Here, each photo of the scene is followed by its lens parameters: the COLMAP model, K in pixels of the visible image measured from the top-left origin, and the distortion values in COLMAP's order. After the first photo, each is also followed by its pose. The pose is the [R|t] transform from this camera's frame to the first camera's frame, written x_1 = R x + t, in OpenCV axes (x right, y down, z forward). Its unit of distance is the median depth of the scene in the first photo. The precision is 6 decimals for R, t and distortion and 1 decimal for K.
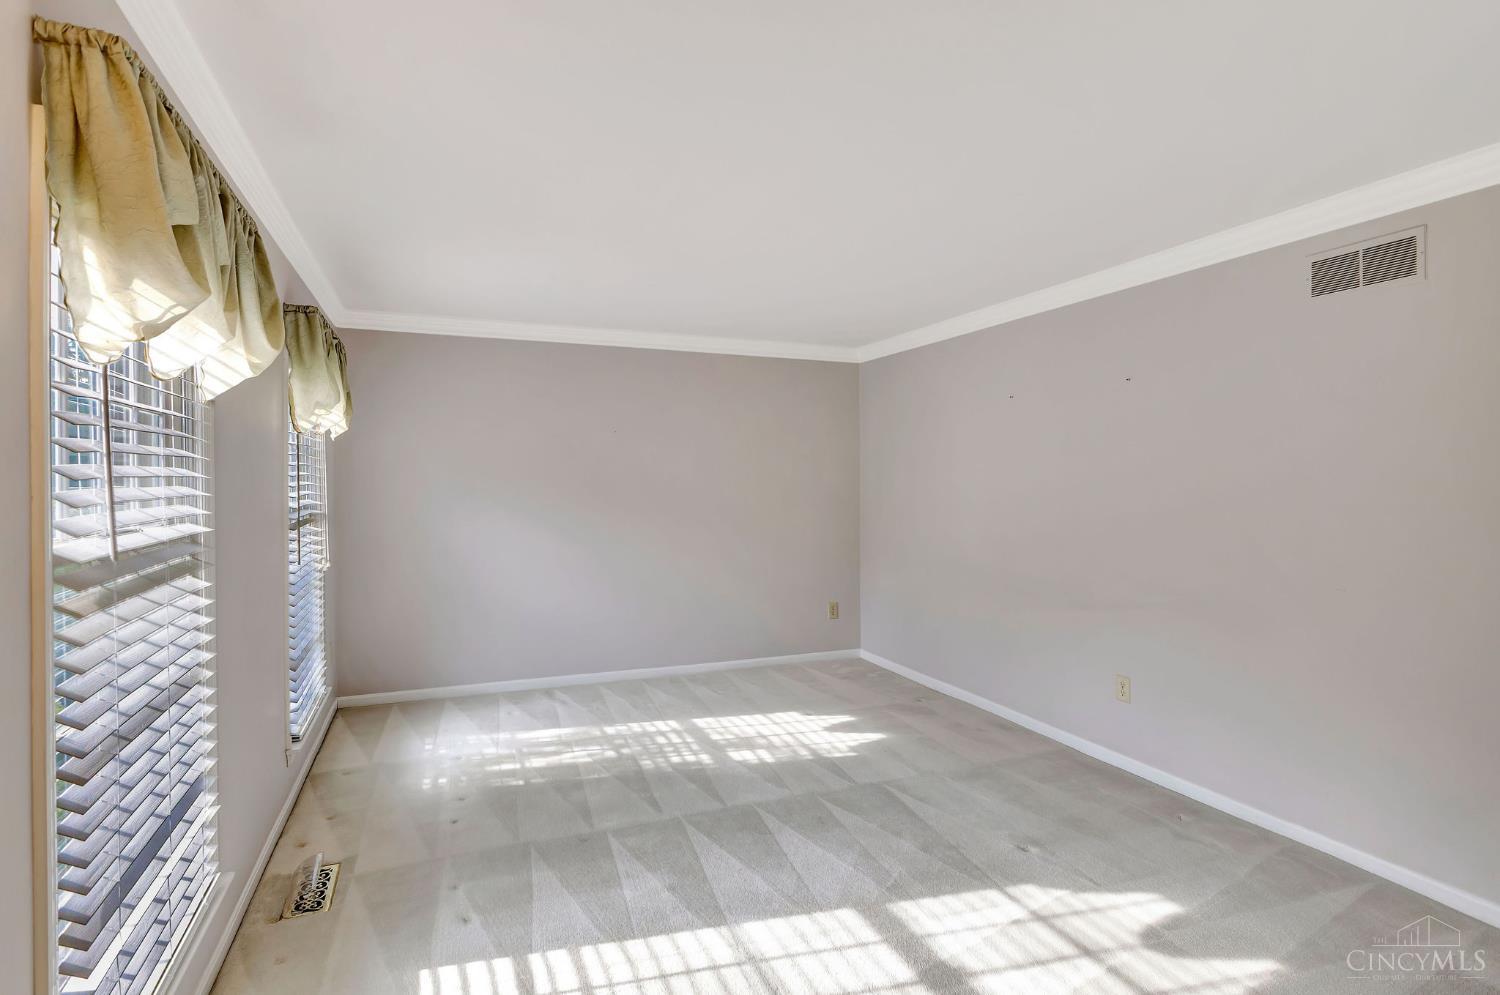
lens RADIAL K [[769.1, 0, 755.0], [0, 769.1, 481.9], [0, 0, 1]] dist [-0.003491, -0.001166]
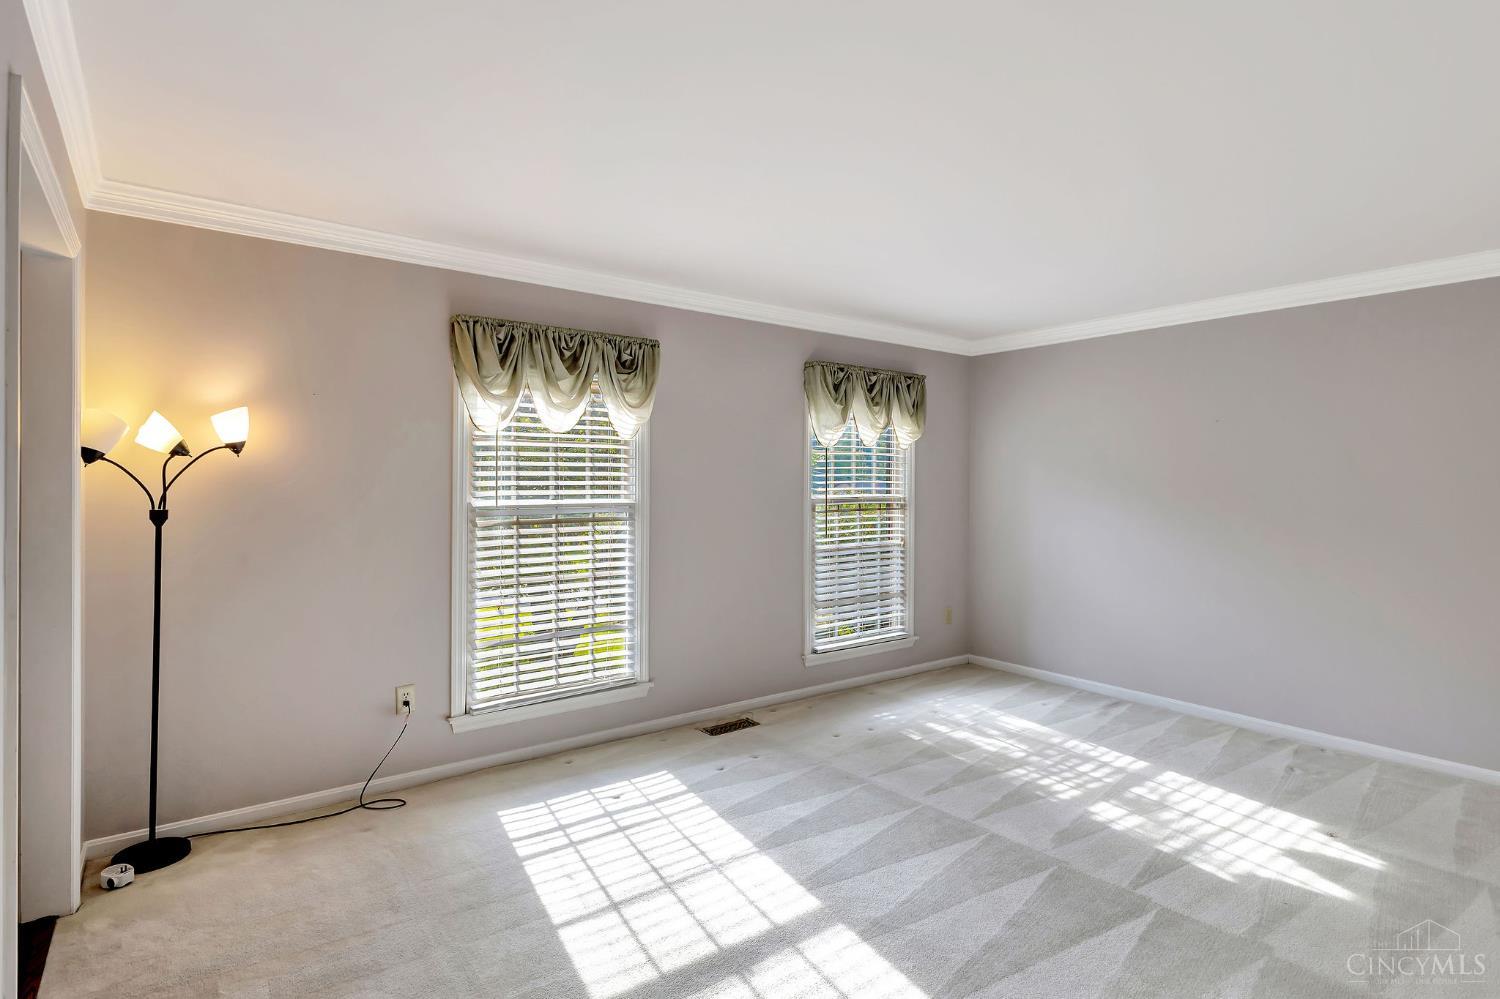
lens RADIAL K [[769.1, 0, 755.0], [0, 769.1, 483.9], [0, 0, 1]] dist [-0.003491, -0.001166]
pose [[0.246623, 0.002502, -0.969108, 0.669822], [-0.003291, 0.999993, 0.001744, 0.005050], [0.969106, 0.002759, 0.246630, 0.418090]]
